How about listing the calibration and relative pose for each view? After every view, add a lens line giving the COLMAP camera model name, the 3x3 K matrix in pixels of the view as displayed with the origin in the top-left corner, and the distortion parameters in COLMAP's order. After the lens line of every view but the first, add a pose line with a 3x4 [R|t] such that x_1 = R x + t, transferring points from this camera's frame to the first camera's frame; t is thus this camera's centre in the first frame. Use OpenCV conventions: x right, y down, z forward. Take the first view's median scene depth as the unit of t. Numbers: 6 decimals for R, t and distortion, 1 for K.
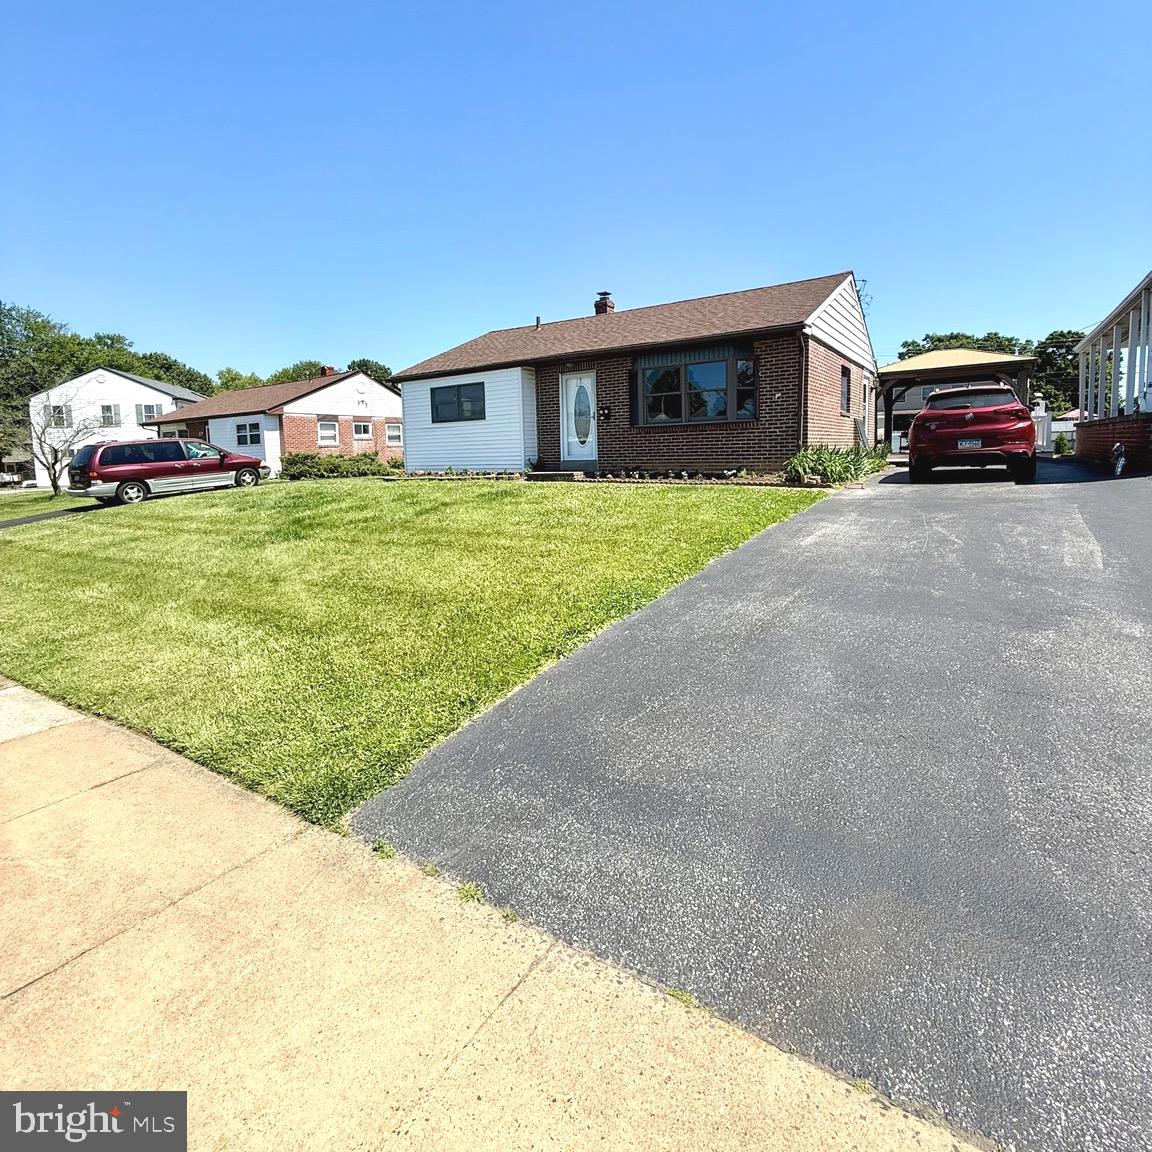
lens RADIAL K [[640.0, 0, 574.9], [0, 640.0, 511.9], [0, 0, 1]] dist [-0.001777, 0.000126]
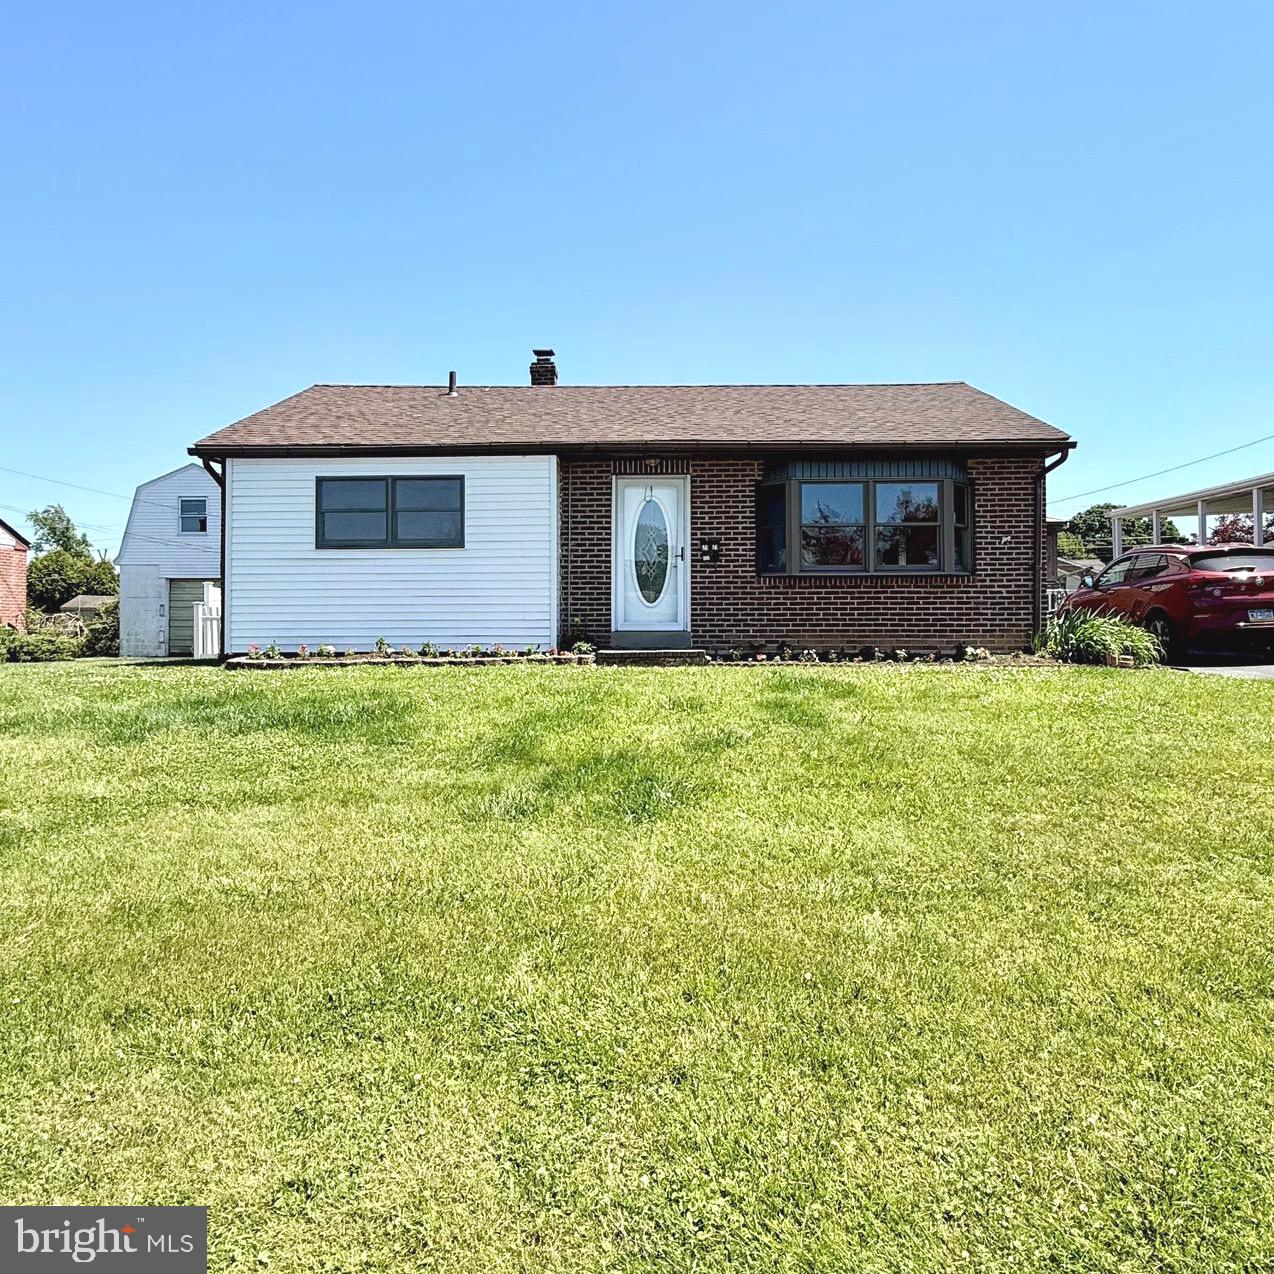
lens RADIAL K [[939.0, 0, 661.9], [0, 939.0, 635.7], [0, 0, 1]] dist [0.003650, -0.000205]
pose [[0.829226, 0.014781, 0.558718, -0.447604], [0.034636, 0.996370, -0.077764, -0.011278], [-0.557840, 0.083836, 0.825704, 0.311715]]
